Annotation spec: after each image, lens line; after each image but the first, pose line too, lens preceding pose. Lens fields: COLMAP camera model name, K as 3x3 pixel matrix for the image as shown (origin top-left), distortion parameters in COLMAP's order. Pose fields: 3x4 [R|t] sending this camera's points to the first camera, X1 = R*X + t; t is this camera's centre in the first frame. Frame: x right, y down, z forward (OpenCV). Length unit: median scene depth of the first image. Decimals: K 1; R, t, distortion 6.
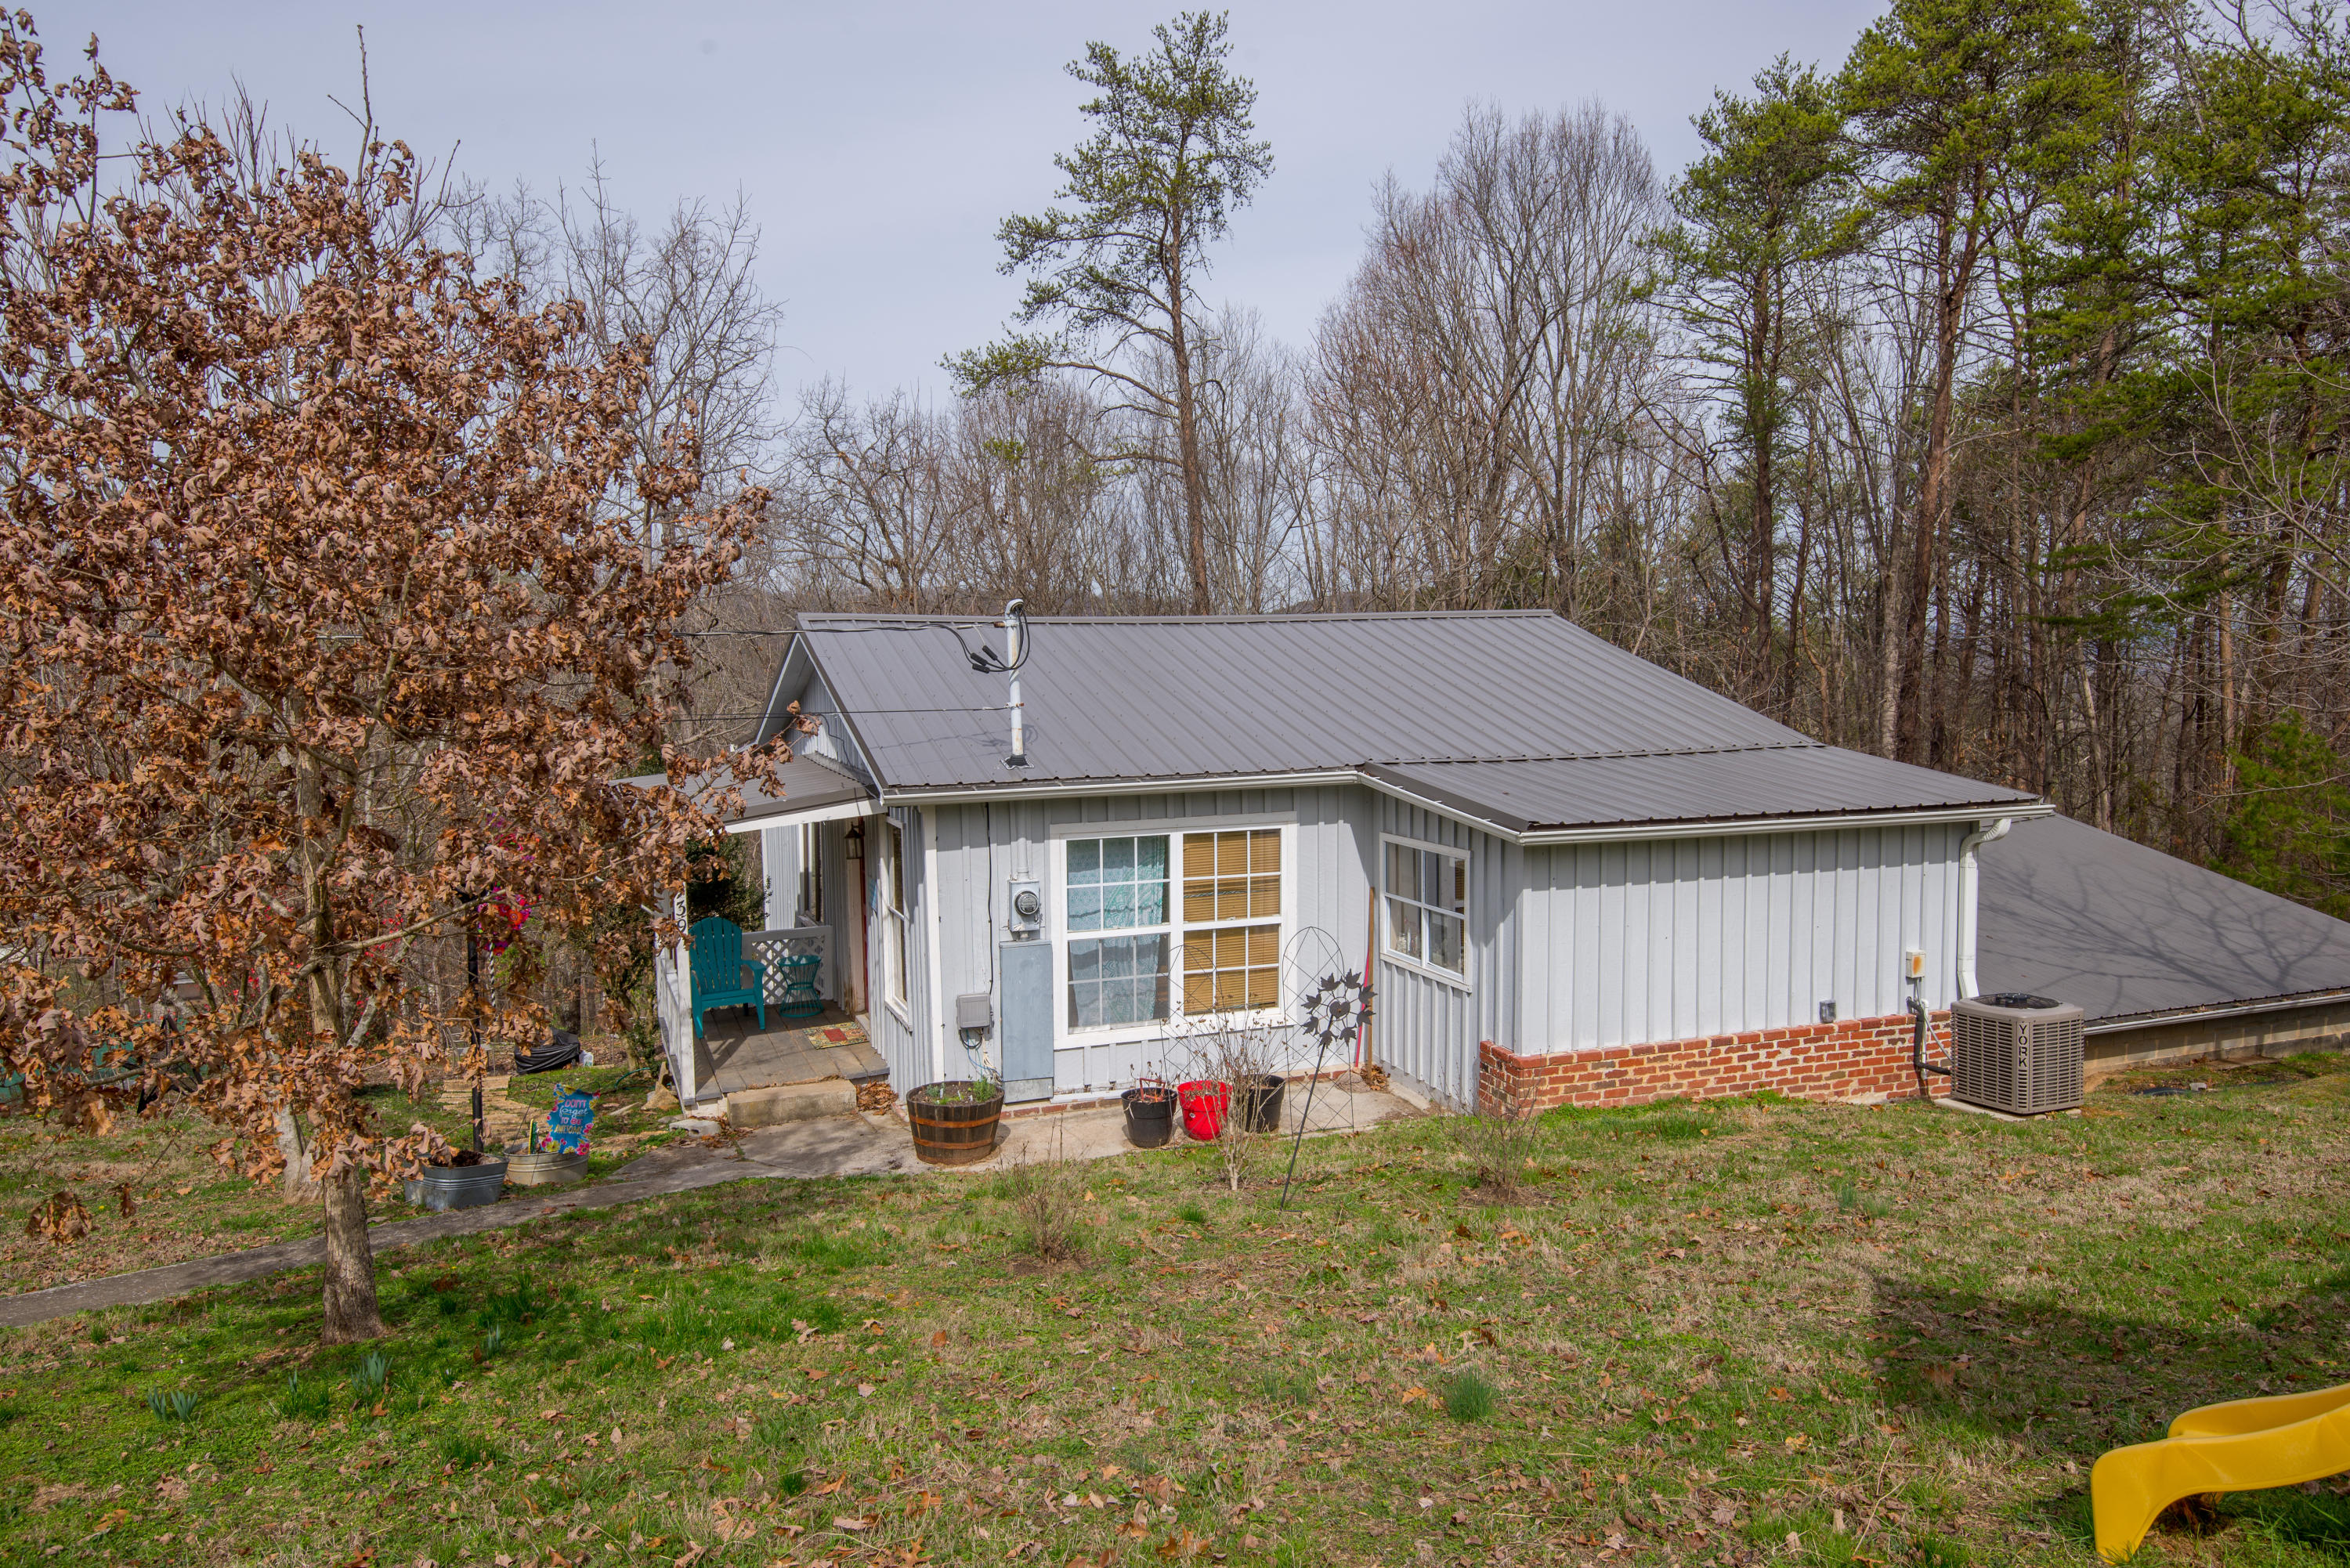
lens RADIAL K [[1594.6, 0, 1175.0], [0, 1594.6, 784.0], [0, 0, 1]] dist [0.007010, -0.000994]
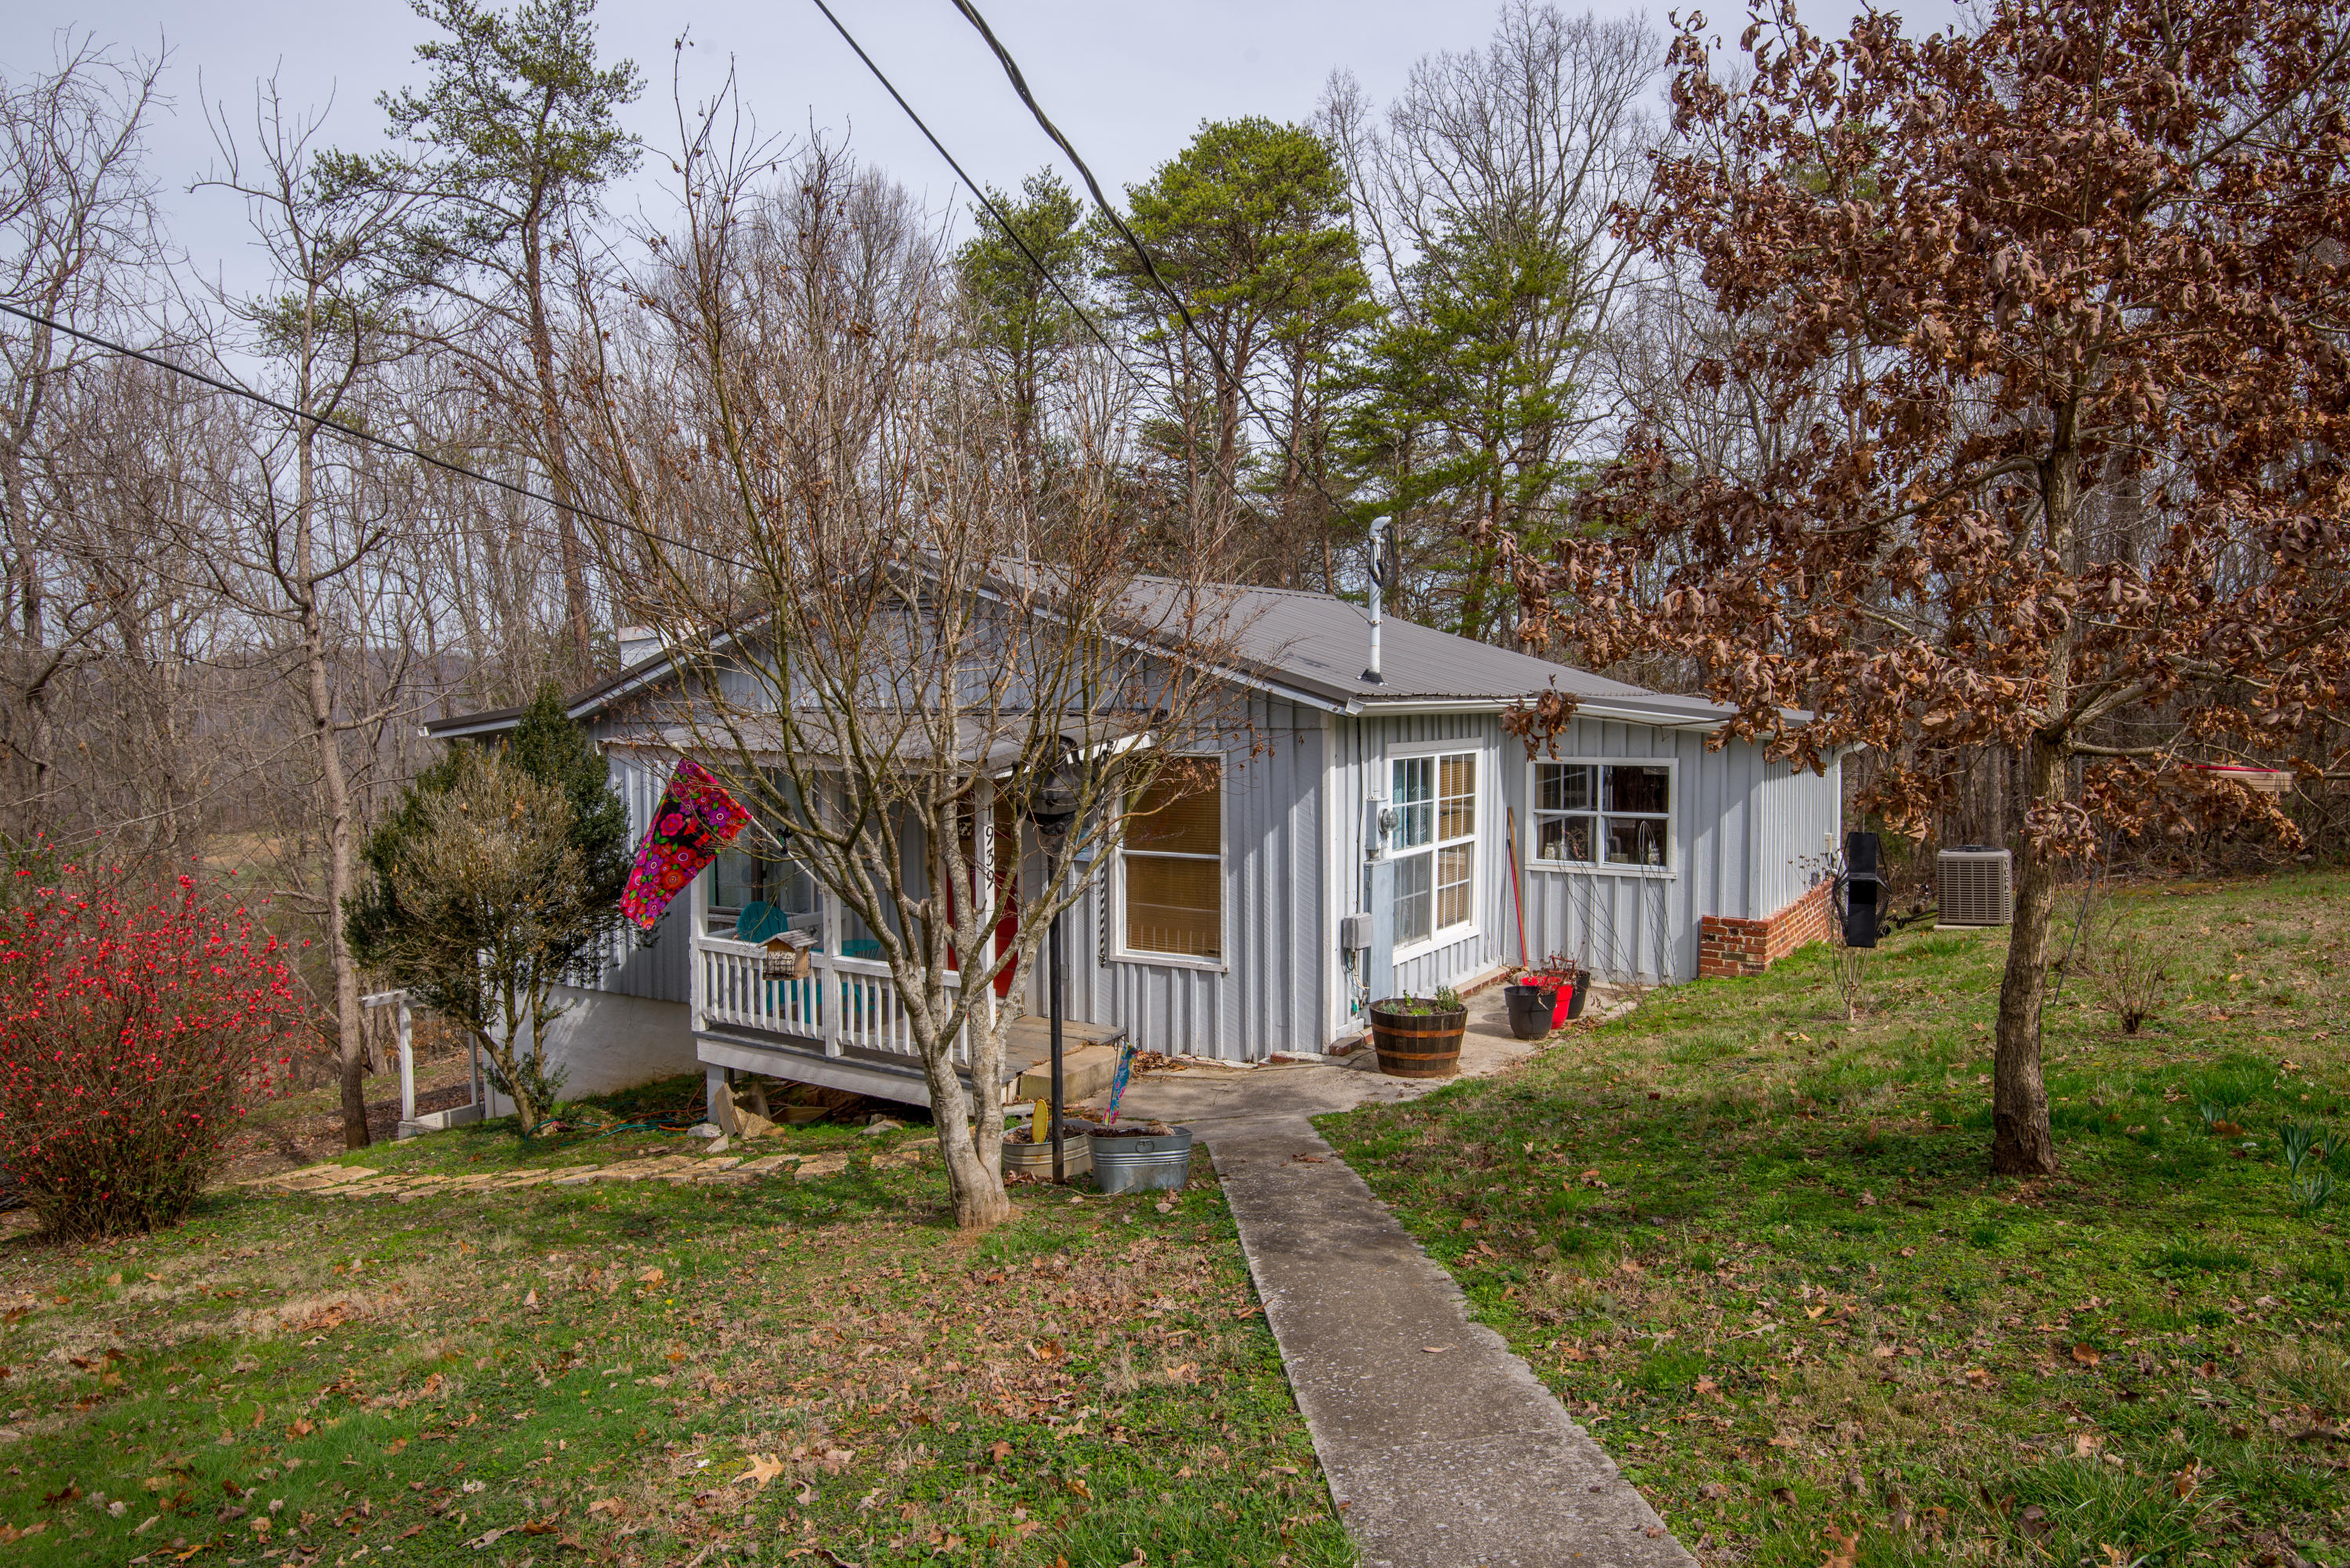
lens RADIAL K [[1496.9, 0, 1175.0], [0, 1496.9, 784.0], [0, 0, 1]] dist [0.017733, -0.001956]
pose [[0.799274, -0.025724, 0.600416, -0.755390], [0.046247, 0.998754, -0.018775, 0.061365], [-0.599184, 0.042774, 0.799468, 0.314400]]
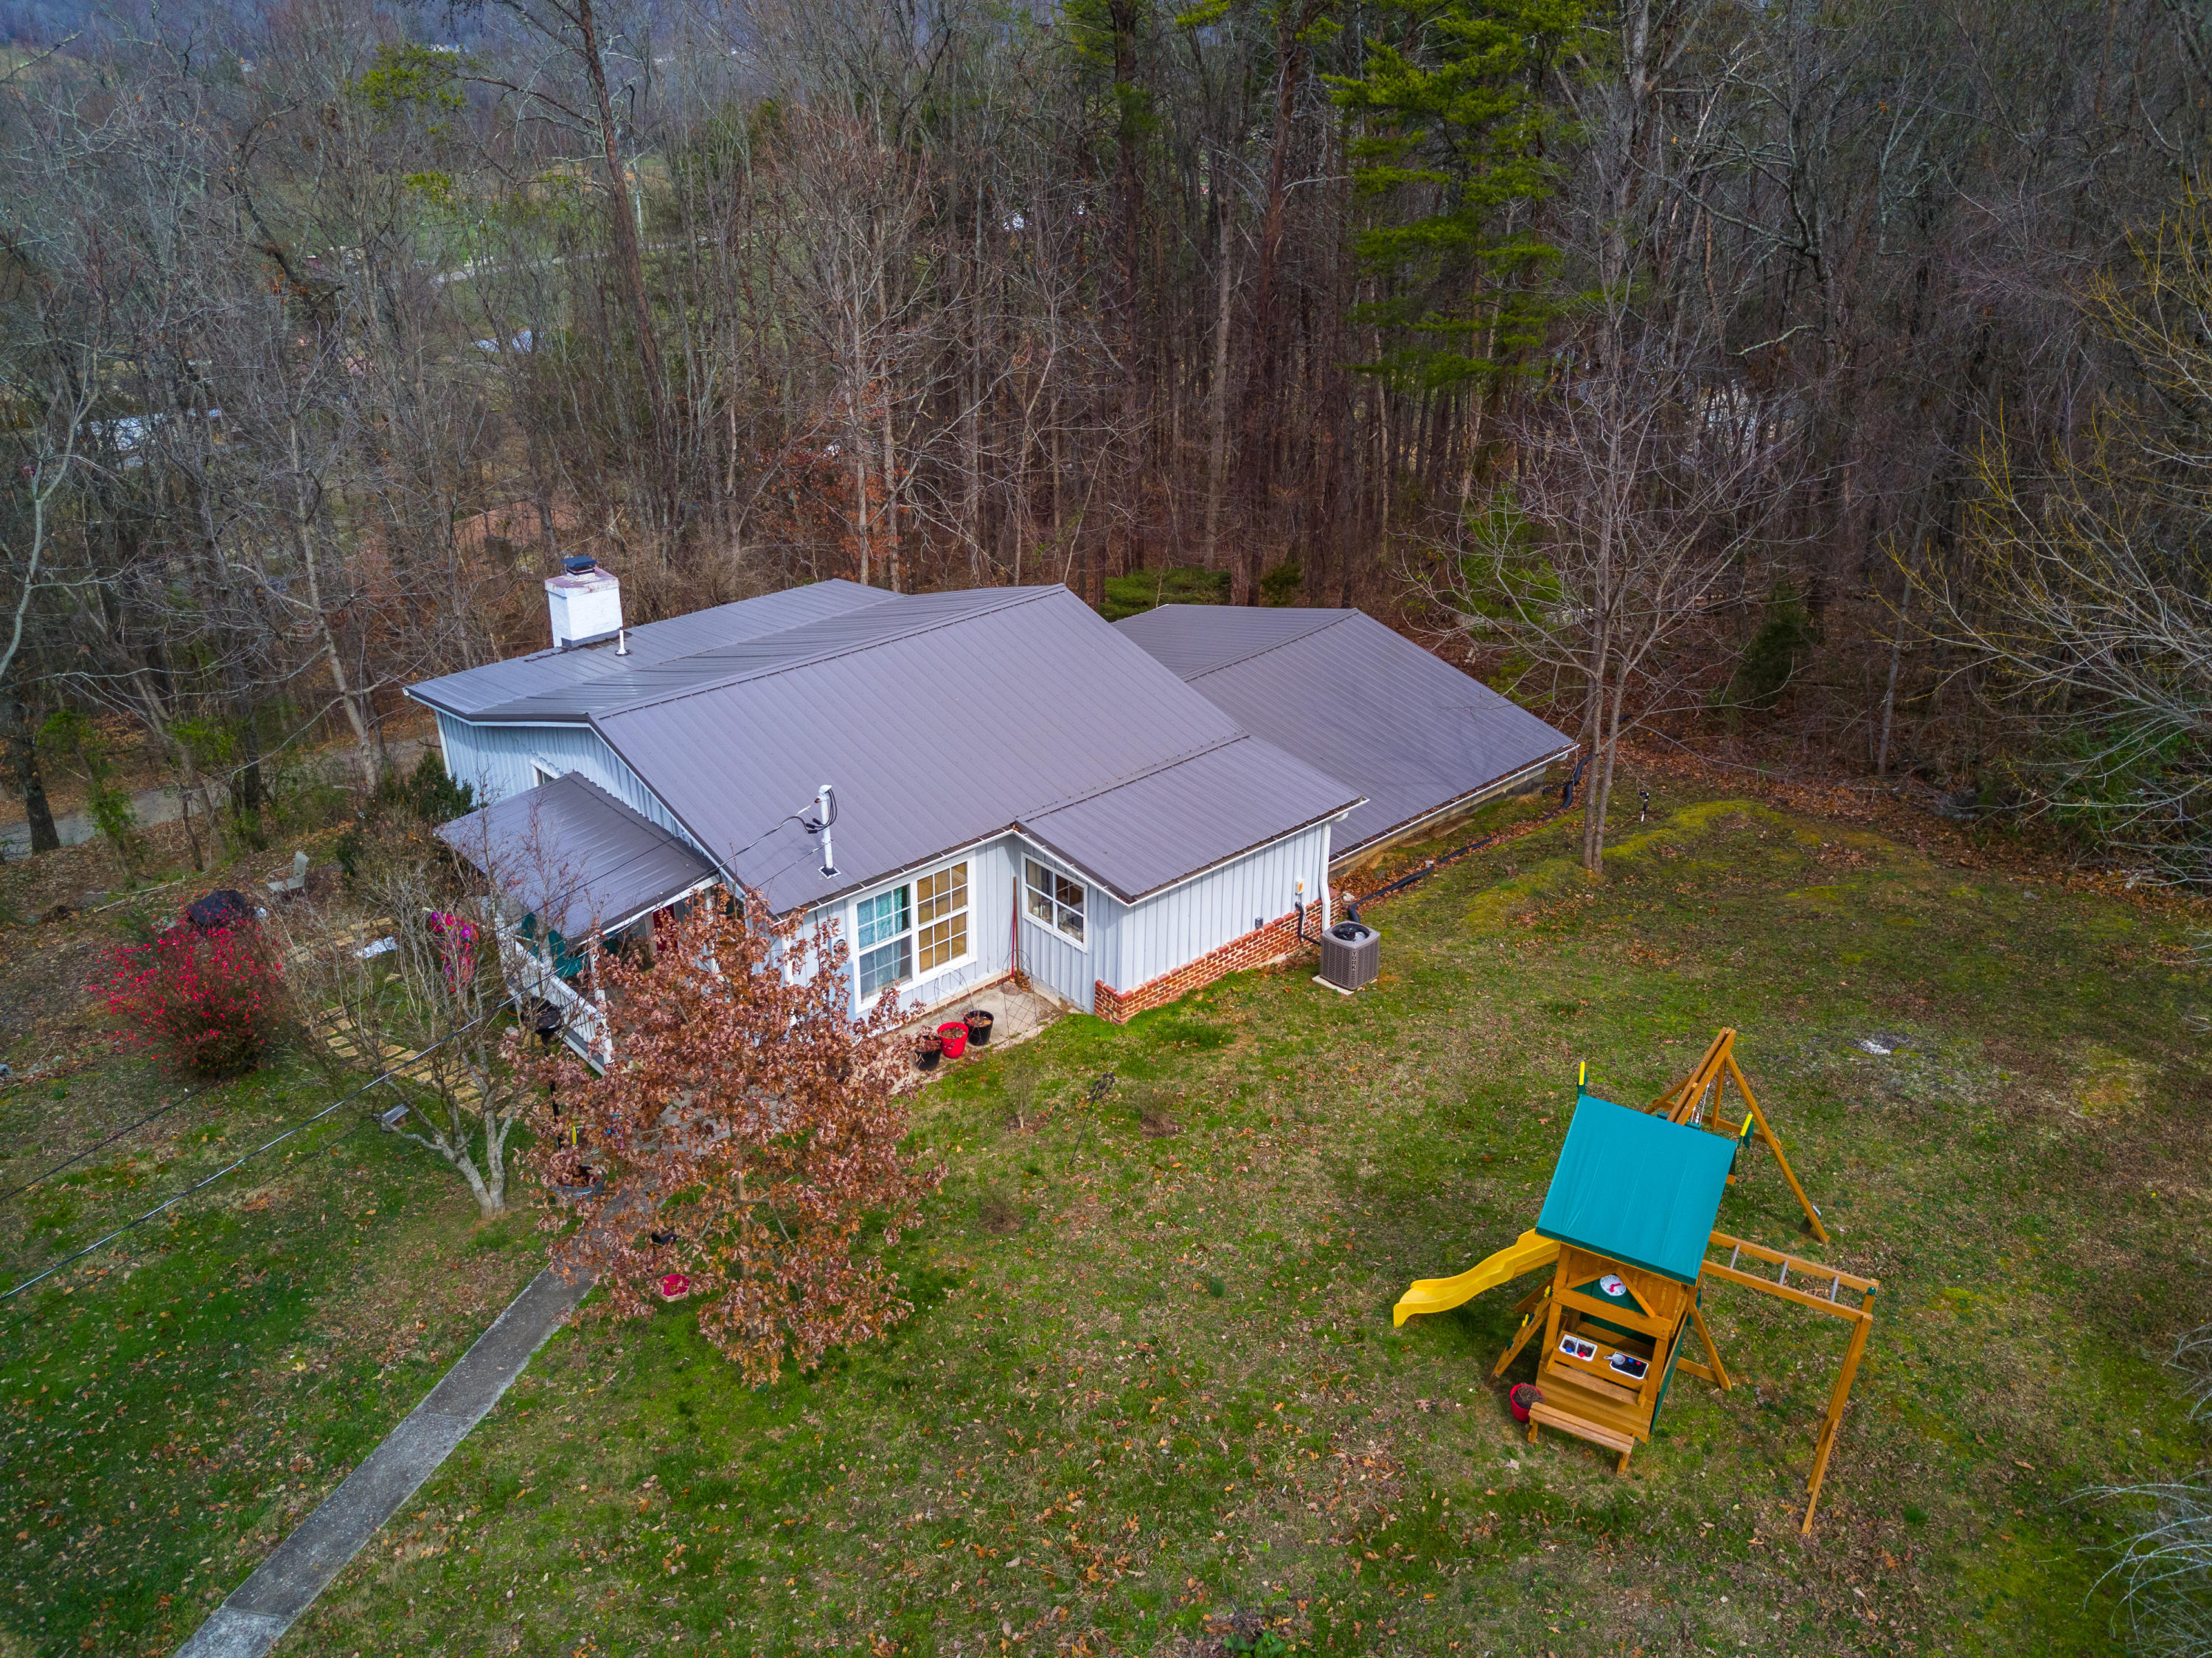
lens RADIAL K [[1665.5, 0, 1106.0], [0, 1665.5, 829.0], [0, 0, 1]] dist [0.000368, -0.000276]
pose [[0.928636, -0.145278, 0.341363, -0.411782], [0.008455, 0.928187, 0.372019, -0.688018], [-0.370895, -0.342584, 0.863176, -0.589948]]
